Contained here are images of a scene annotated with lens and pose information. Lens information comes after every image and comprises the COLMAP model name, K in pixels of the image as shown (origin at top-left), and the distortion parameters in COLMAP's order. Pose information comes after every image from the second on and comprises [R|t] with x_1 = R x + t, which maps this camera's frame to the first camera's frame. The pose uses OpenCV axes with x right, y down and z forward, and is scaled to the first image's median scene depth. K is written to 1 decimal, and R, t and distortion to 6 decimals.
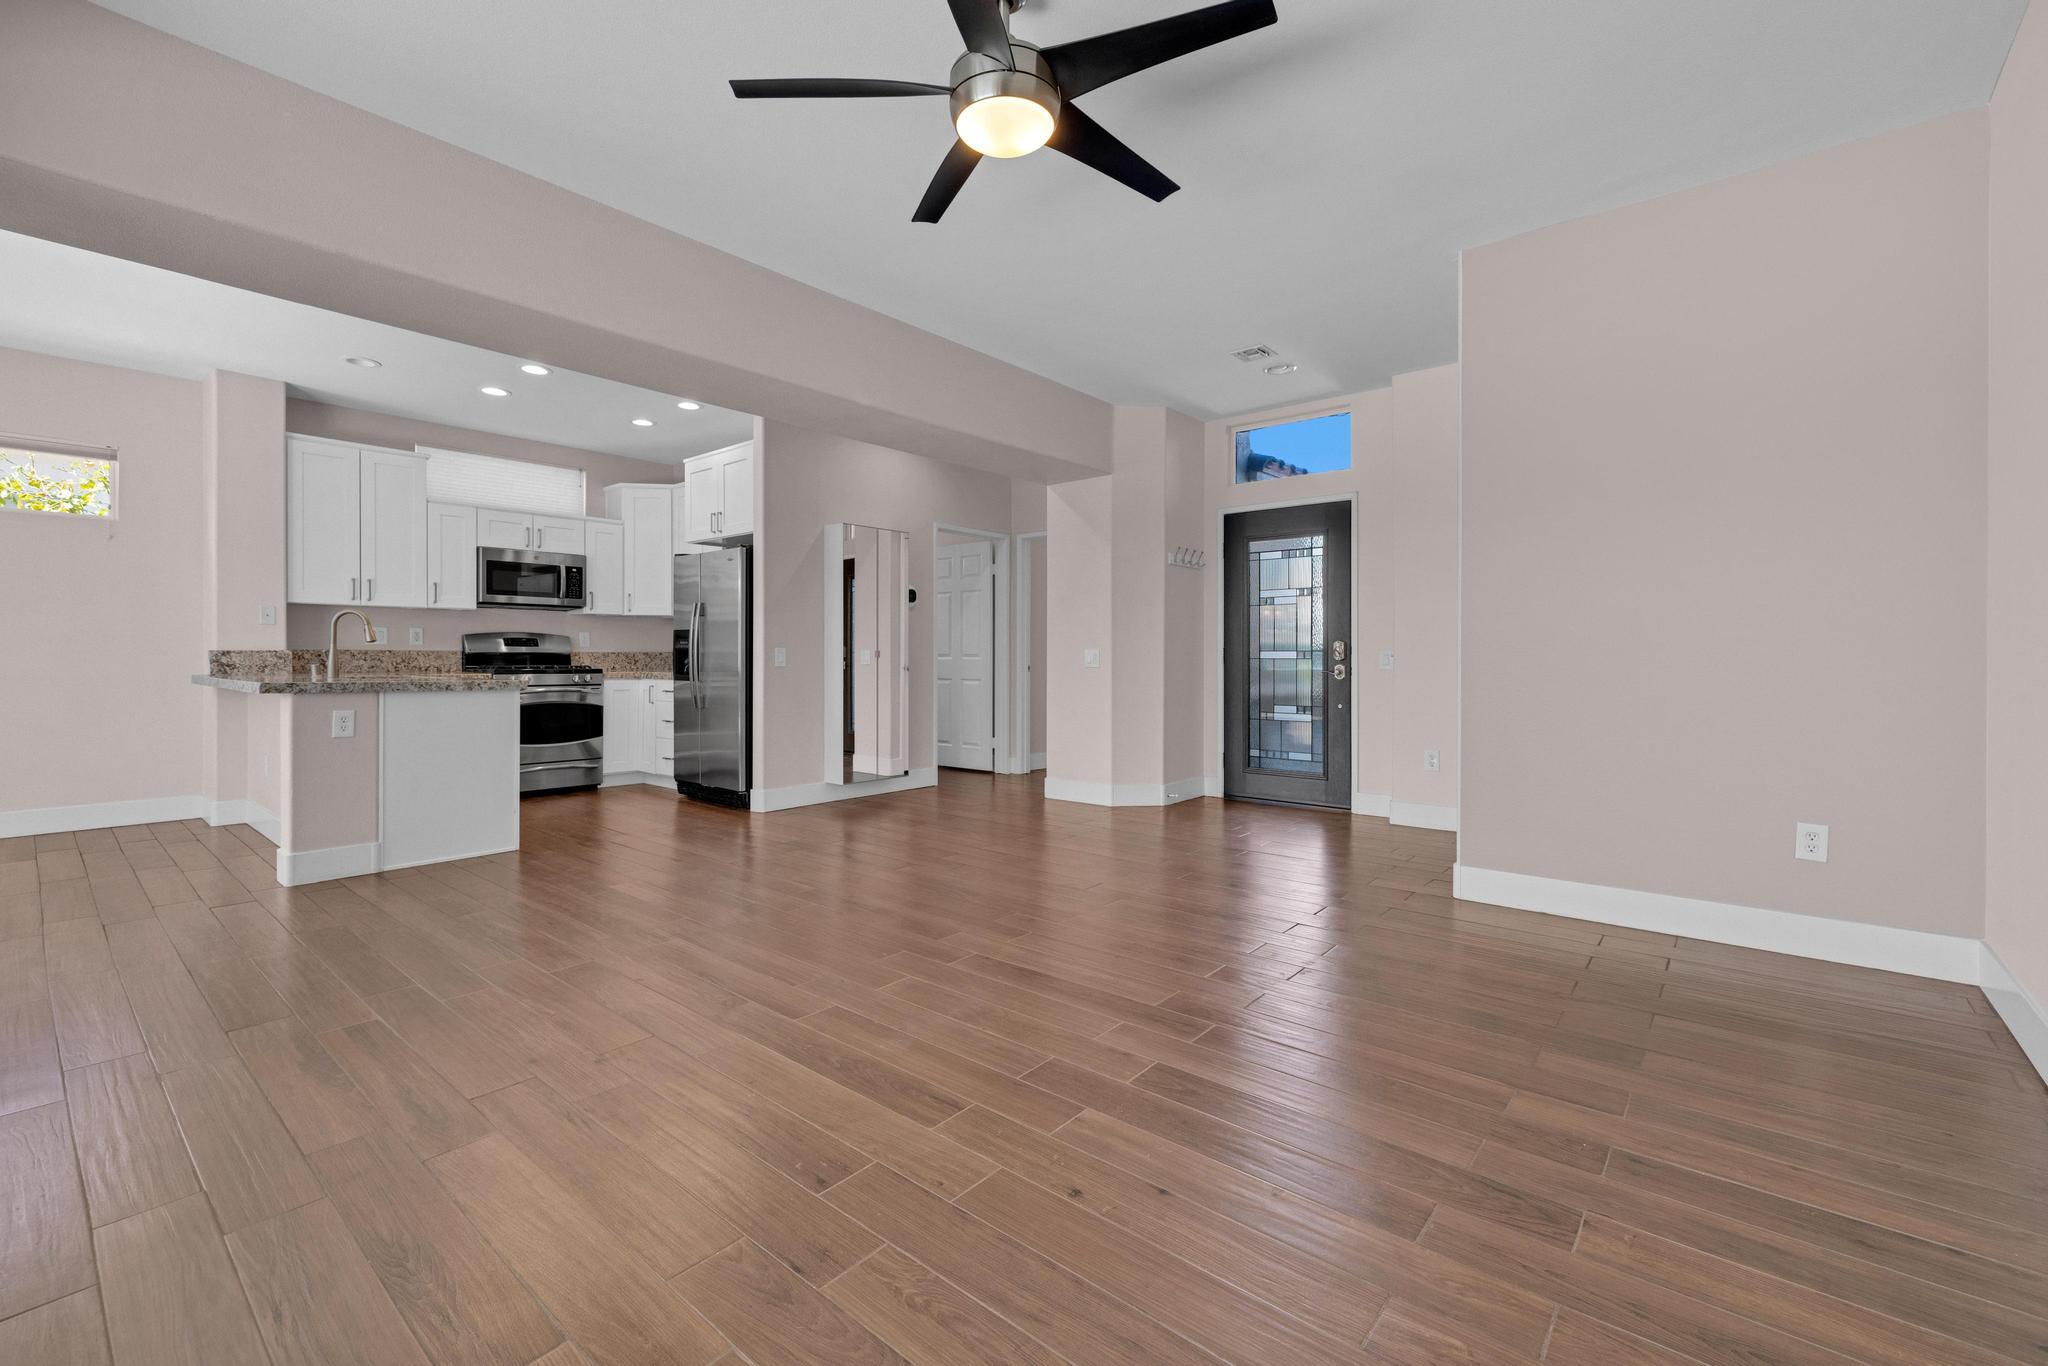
lens RADIAL K [[867.8, 0, 1018.6], [0, 867.8, 661.5], [0, 0, 1]] dist [0.000012, -0.000723]
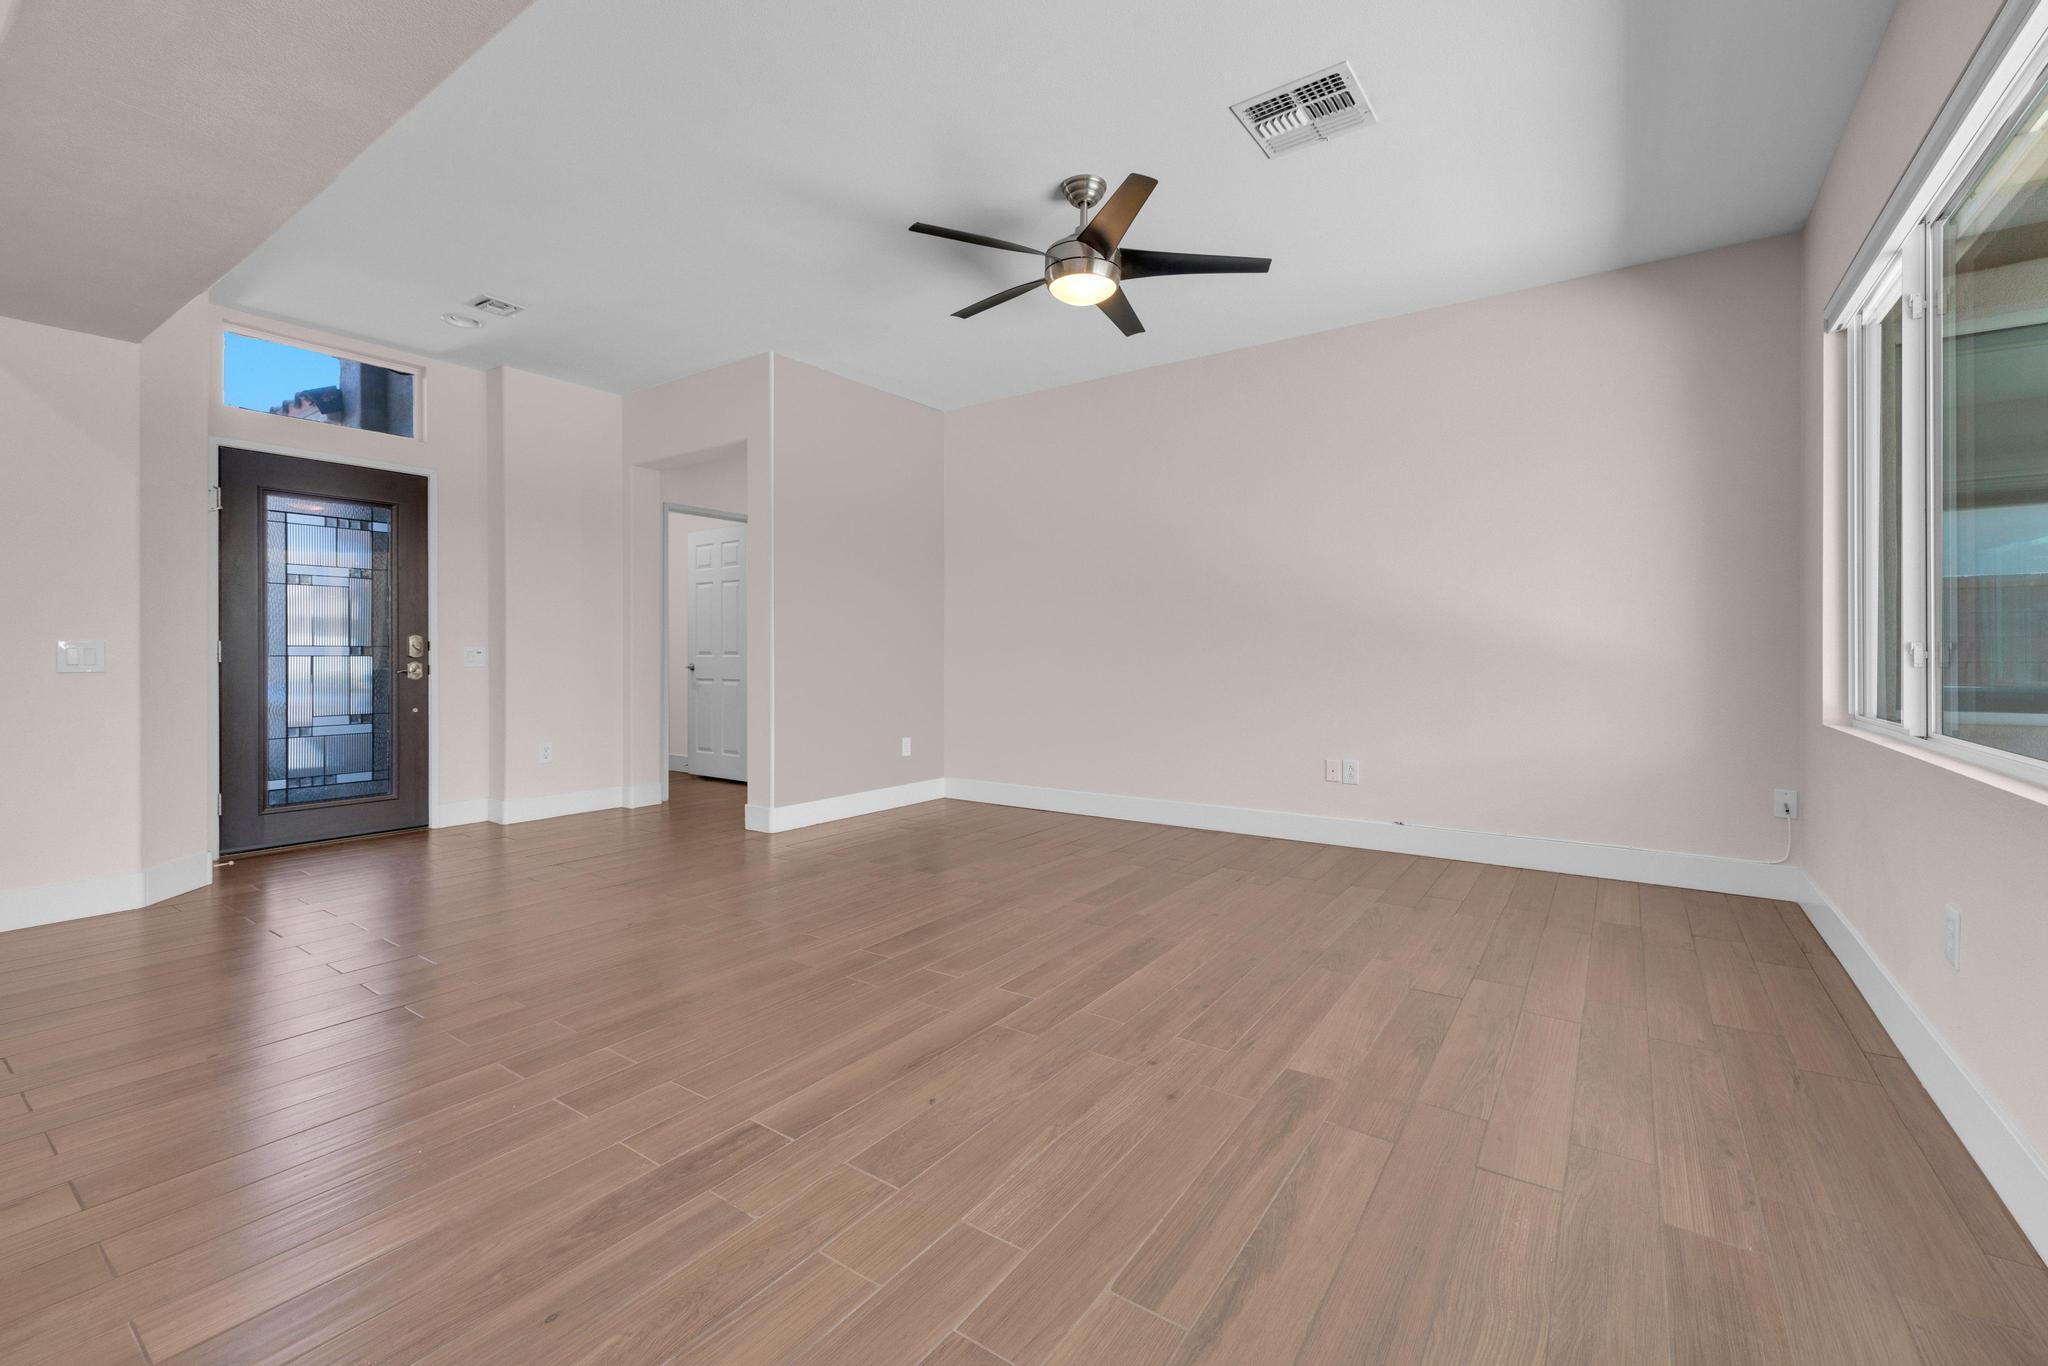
lens RADIAL K [[867.8, 0, 1018.6], [0, 867.8, 661.5], [0, 0, 1]] dist [0.000012, -0.000723]
pose [[-0.095525, -0.010037, 0.995376, -1.090698], [0.002972, 0.999942, 0.010368, -0.008503], [-0.995423, 0.003949, -0.095490, 0.933337]]
